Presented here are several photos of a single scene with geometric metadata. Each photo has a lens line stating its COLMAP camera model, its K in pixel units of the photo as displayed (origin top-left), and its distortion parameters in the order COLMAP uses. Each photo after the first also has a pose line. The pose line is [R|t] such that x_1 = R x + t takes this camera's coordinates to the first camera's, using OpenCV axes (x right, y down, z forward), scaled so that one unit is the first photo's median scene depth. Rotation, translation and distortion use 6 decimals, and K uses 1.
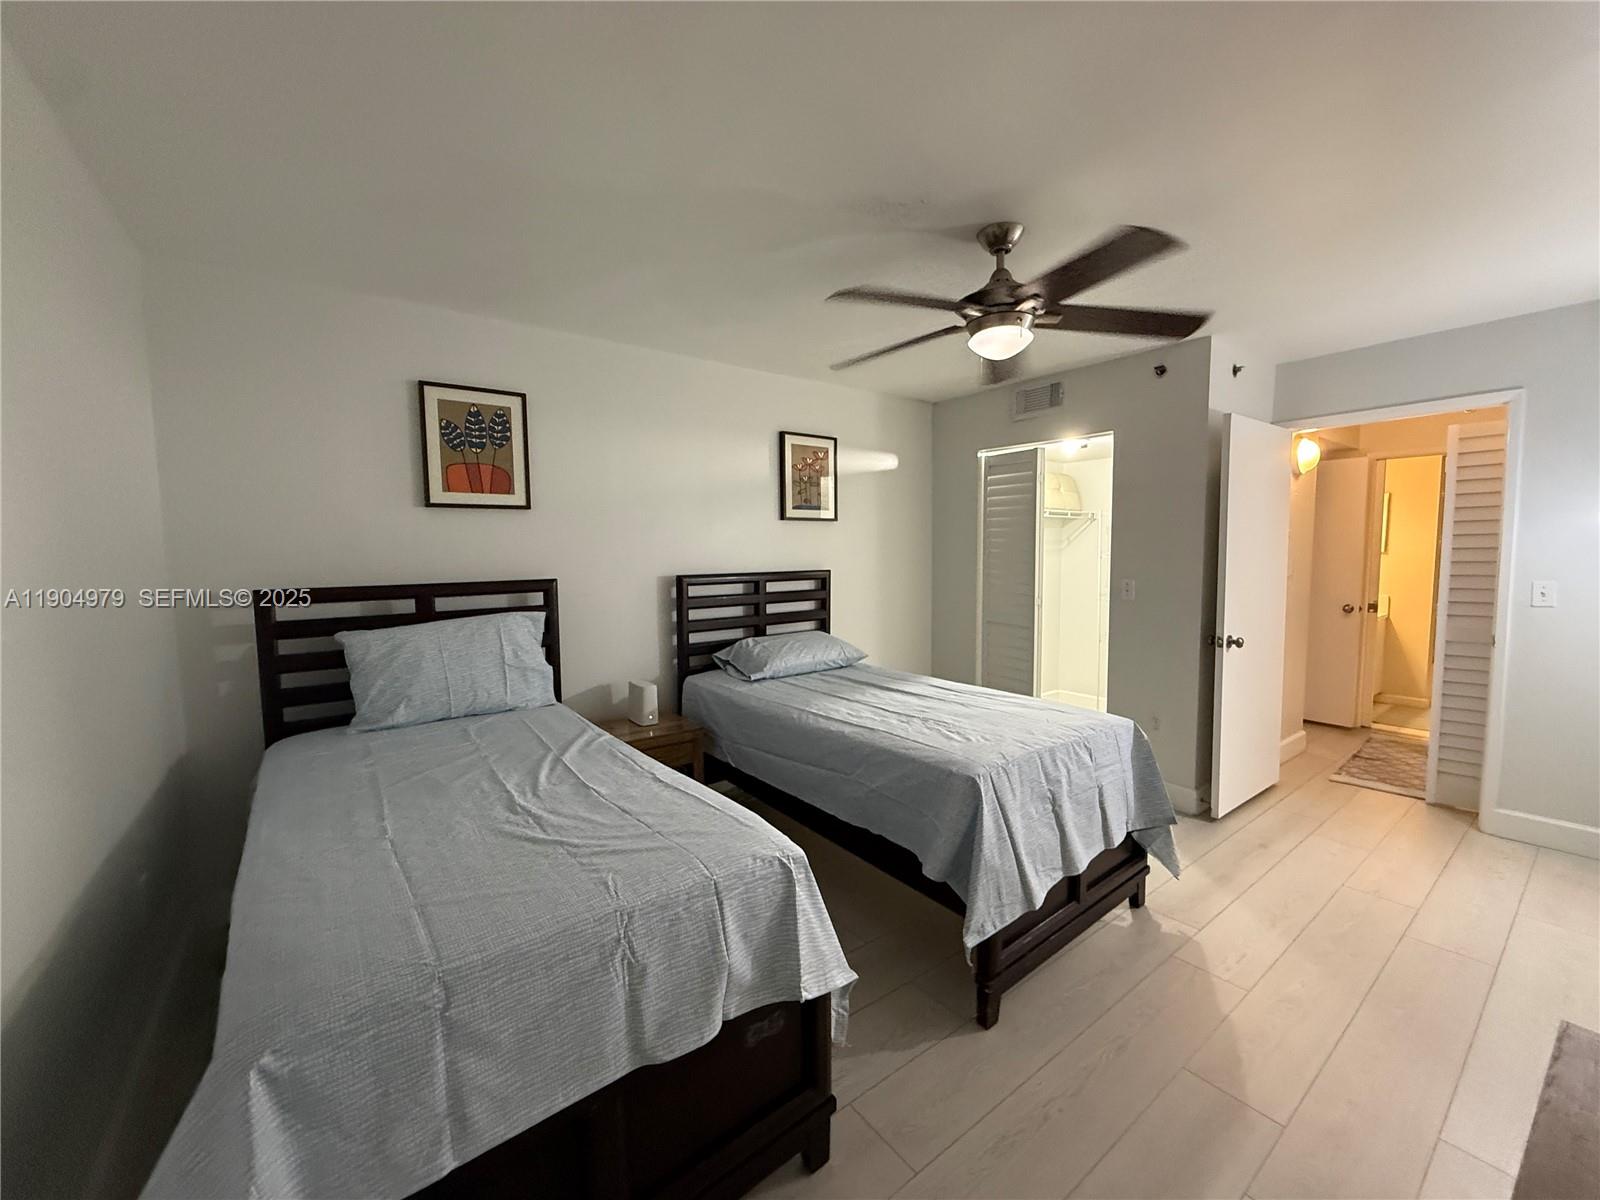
lens RADIAL K [[638.1, 0, 800.0], [0, 638.1, 600.0], [0, 0, 1]] dist [0.000130, -0.000060]
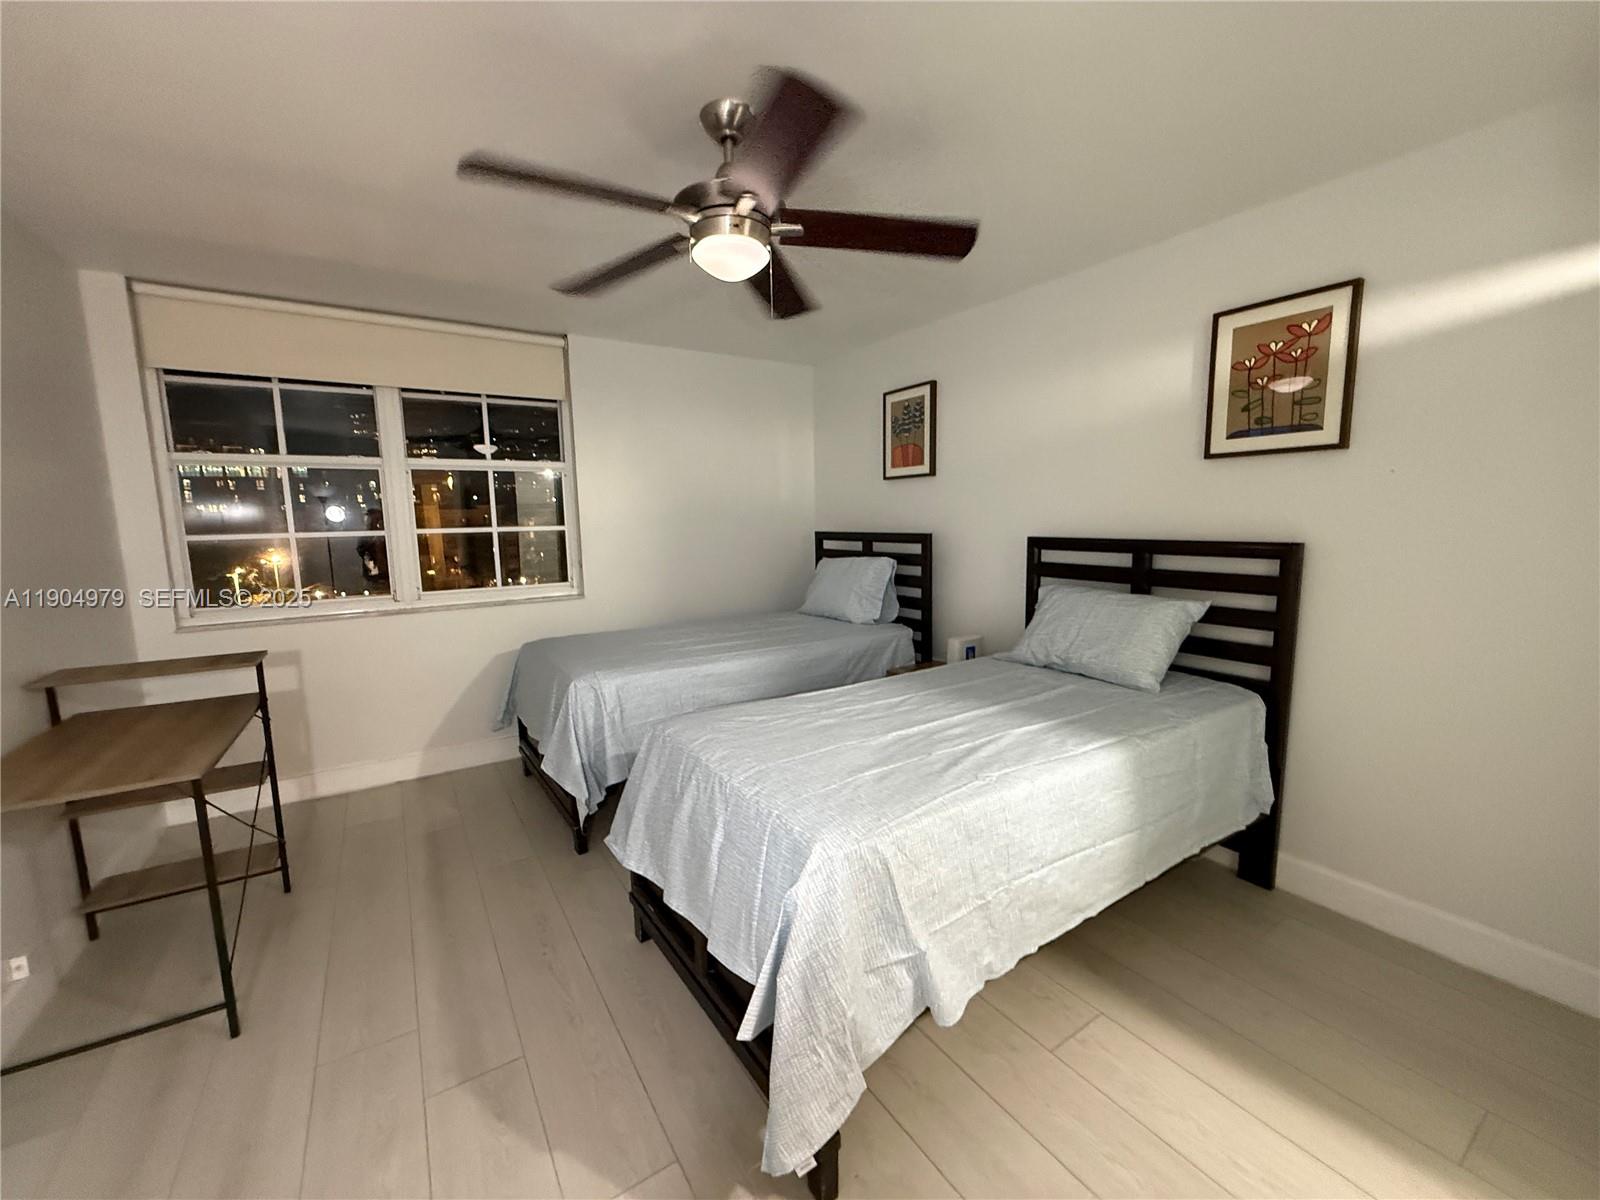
lens RADIAL K [[638.1, 0, 800.0], [0, 638.1, 600.0], [0, 0, 1]] dist [0.000130, -0.000060]
pose [[-0.067414, 0.145303, -0.987088, 0.844981], [-0.060392, 0.986930, 0.149404, -0.074908], [0.995896, 0.069684, -0.057758, 0.841362]]
